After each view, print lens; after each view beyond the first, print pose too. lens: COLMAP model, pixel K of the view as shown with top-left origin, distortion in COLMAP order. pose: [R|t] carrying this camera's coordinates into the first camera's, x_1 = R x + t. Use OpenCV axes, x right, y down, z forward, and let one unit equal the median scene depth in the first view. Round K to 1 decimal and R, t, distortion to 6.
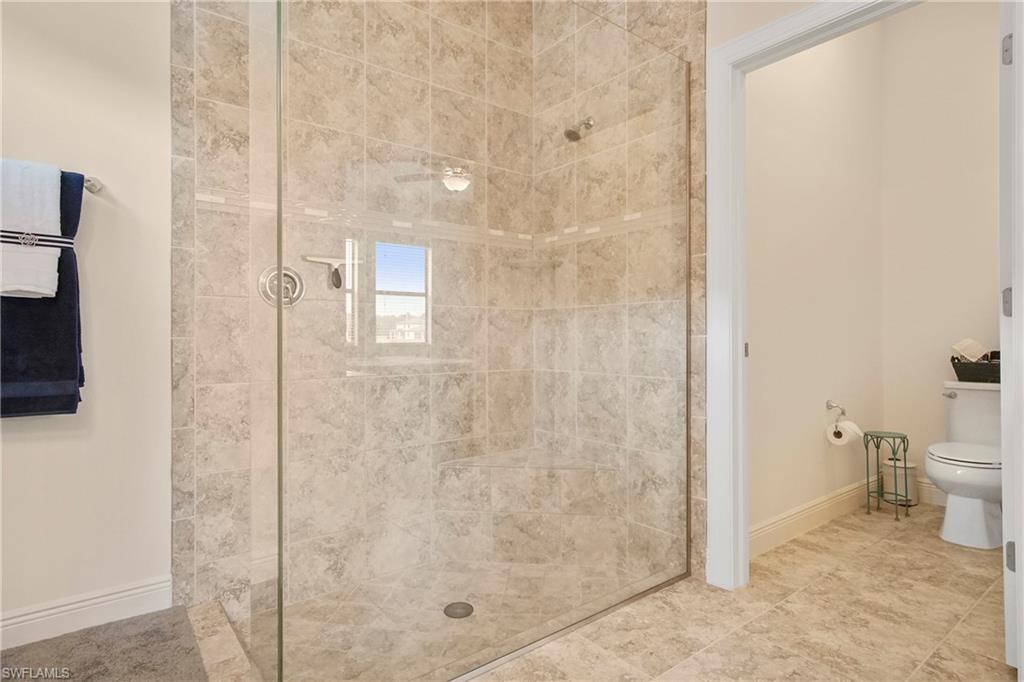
lens RADIAL K [[522.8, 0, 465.7], [0, 522.8, 342.7], [0, 0, 1]] dist [0.000067, 0.001021]
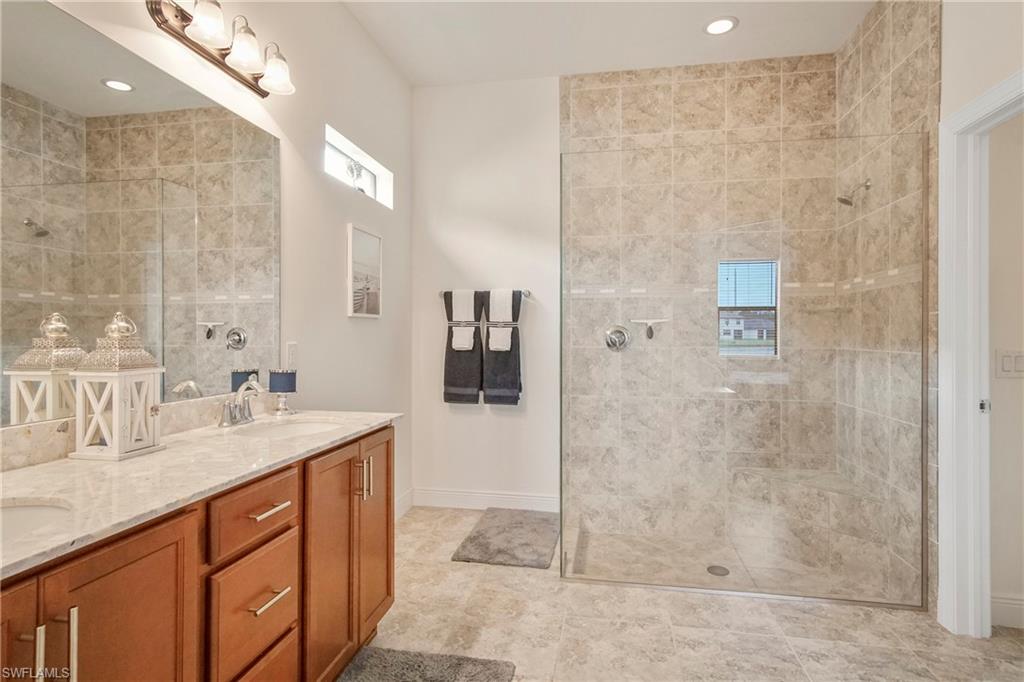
lens RADIAL K [[517.7, 0, 512.0], [0, 517.7, 341.0], [0, 0, 1]] dist [0.000040, 0.000957]
pose [[0.670487, 0.007414, -0.741884, 0.581952], [-0.002595, 0.999967, 0.007647, -0.103183], [0.741916, -0.003202, 0.670485, -0.307508]]
